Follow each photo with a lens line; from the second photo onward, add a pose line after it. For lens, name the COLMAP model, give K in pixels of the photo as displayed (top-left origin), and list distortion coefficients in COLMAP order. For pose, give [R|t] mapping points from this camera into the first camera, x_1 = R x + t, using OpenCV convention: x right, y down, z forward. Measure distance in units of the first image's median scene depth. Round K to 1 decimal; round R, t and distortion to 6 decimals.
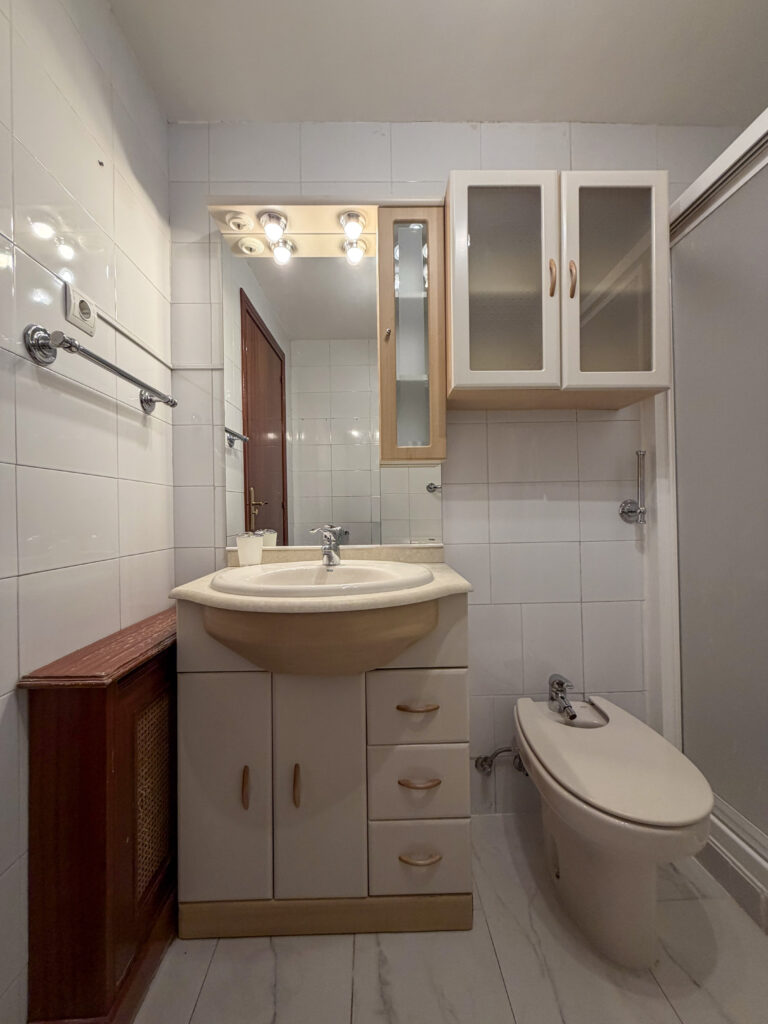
lens RADIAL K [[408.9, 0, 383.3], [0, 408.9, 510.1], [0, 0, 1]] dist [0.001302, -0.000397]
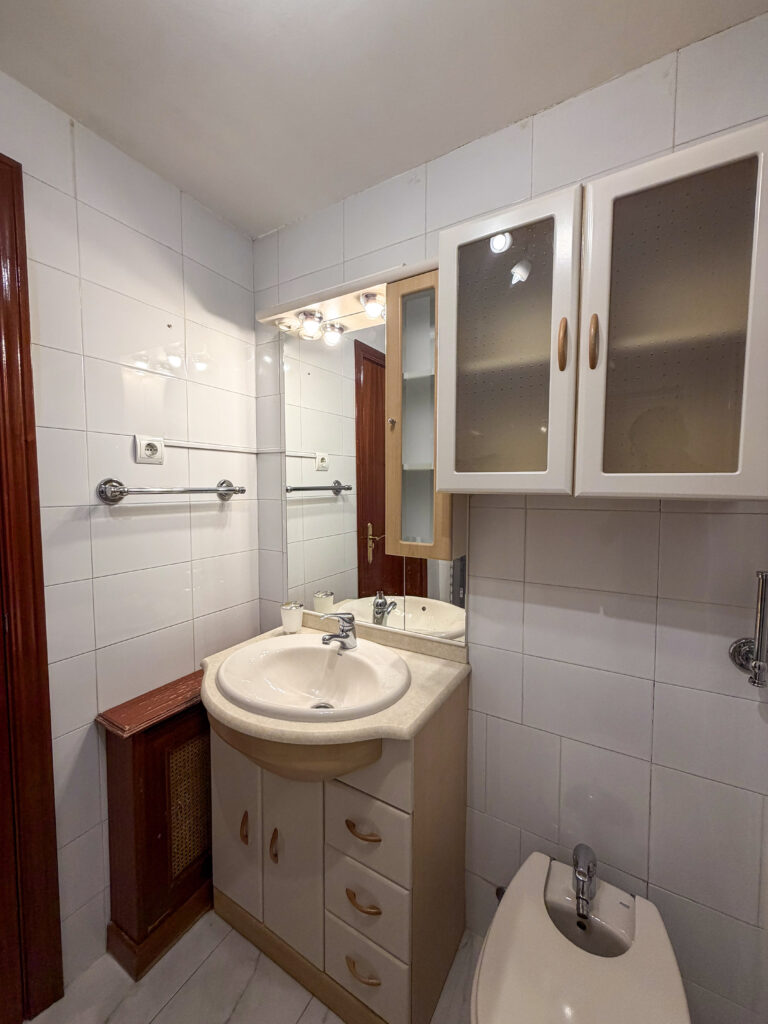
lens RADIAL K [[408.9, 0, 383.3], [0, 408.9, 510.1], [0, 0, 1]] dist [0.001302, -0.000397]
pose [[0.846771, 0.048201, -0.529769, 0.538008], [-0.011169, 0.997278, 0.072885, -0.321598], [0.531840, -0.055800, 0.845004, 0.198956]]
